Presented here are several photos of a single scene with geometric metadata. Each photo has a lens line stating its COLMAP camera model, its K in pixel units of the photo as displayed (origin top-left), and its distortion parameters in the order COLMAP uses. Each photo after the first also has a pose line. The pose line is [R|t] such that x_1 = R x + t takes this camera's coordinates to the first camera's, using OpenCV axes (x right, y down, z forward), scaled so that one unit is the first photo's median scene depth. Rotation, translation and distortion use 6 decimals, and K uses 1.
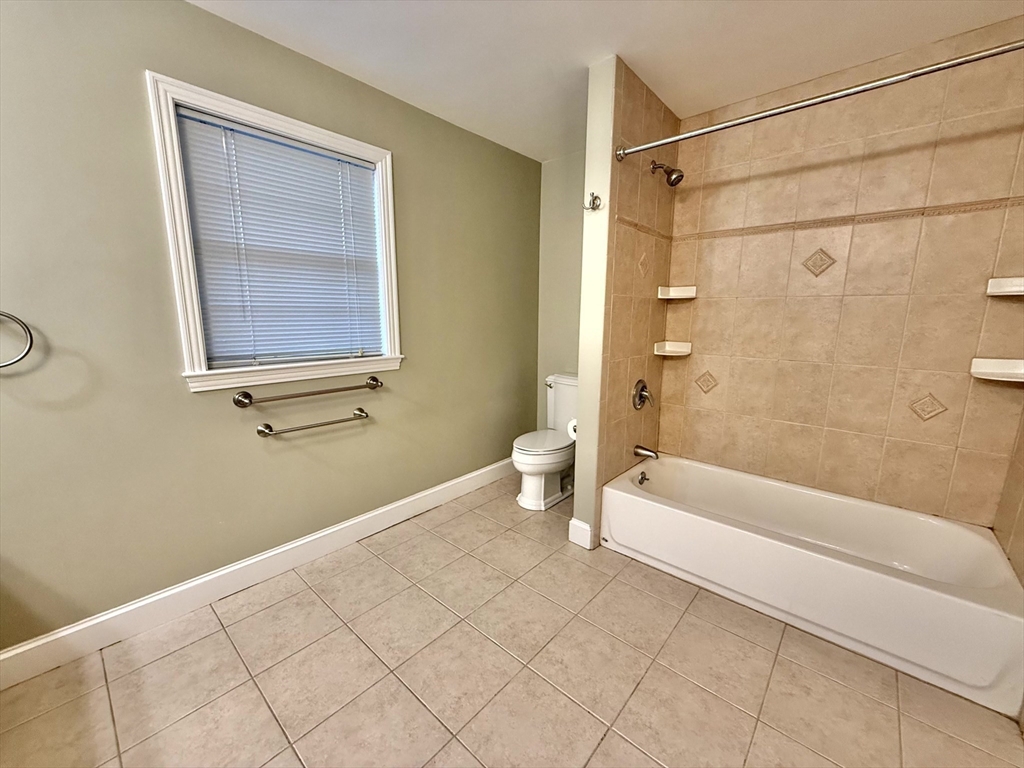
lens RADIAL K [[408.5, 0, 509.9], [0, 408.5, 385.3], [0, 0, 1]] dist [-0.005523, 0.000679]
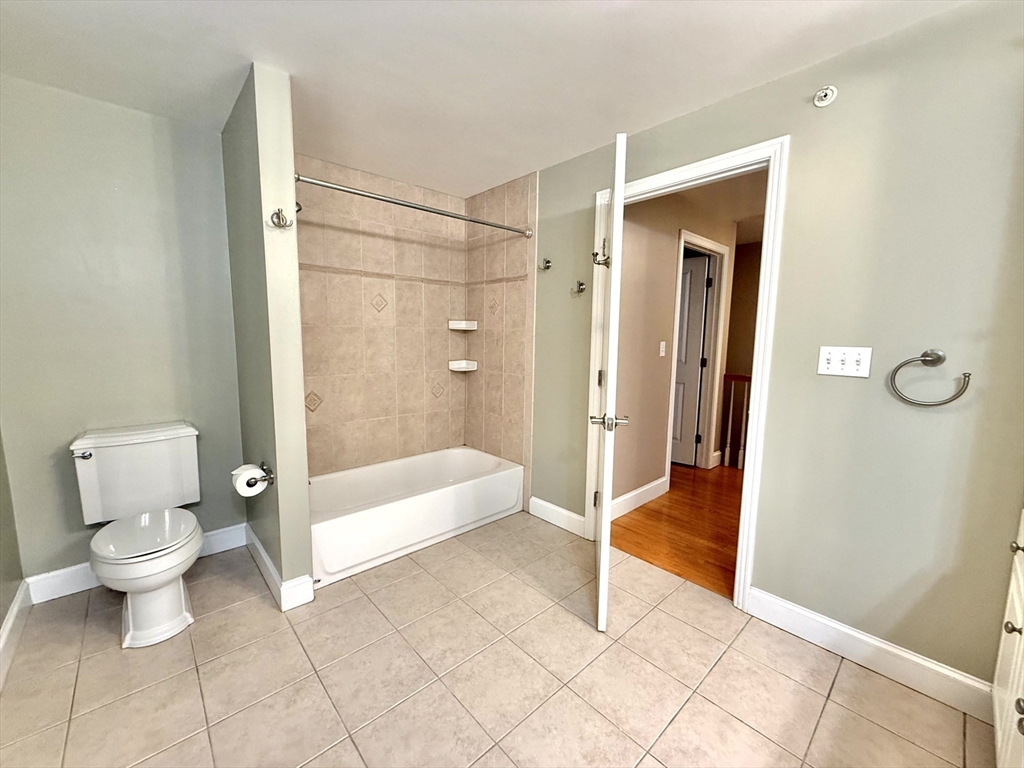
lens RADIAL K [[408.5, 0, 514.8], [0, 408.5, 384.5], [0, 0, 1]] dist [-0.005523, 0.000679]
pose [[0.097505, -0.123386, 0.987557, -0.698142], [0.160191, 0.981293, 0.106787, -0.107154], [-0.982258, 0.147786, 0.115446, 0.453331]]
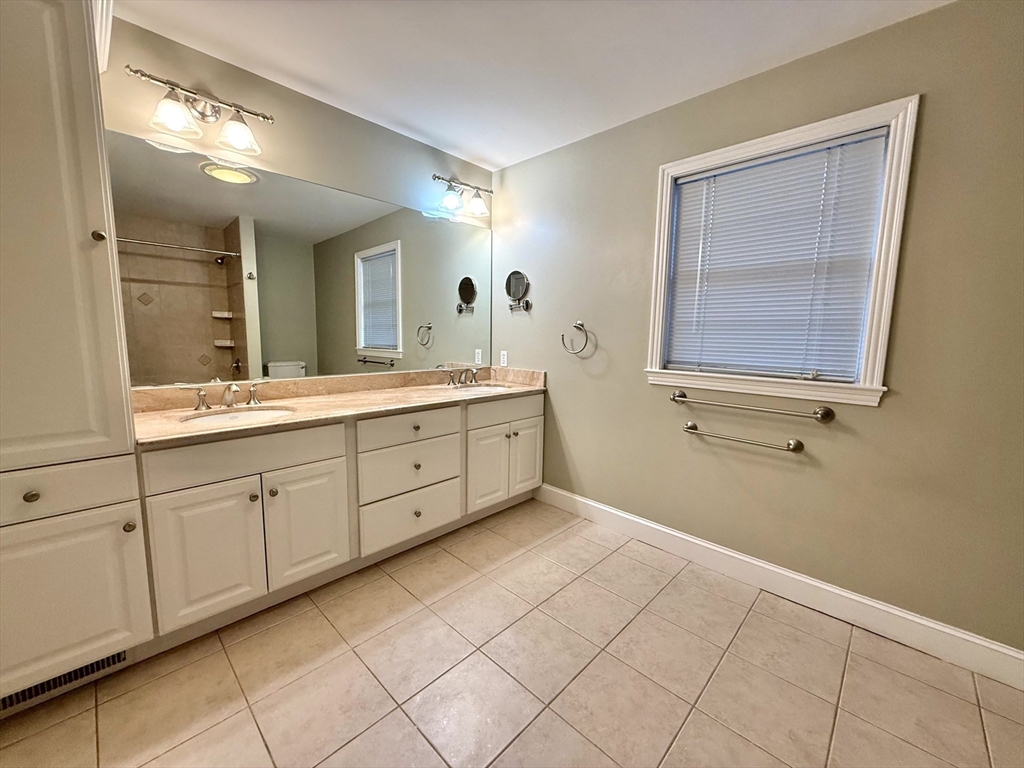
lens RADIAL K [[408.5, 0, 509.0], [0, 408.5, 382.1], [0, 0, 1]] dist [-0.005523, 0.000679]
pose [[-0.050751, 0.112181, -0.992391, 0.554104], [-0.188366, 0.974762, 0.119821, -0.056422], [0.980787, 0.193014, -0.028340, 0.500507]]
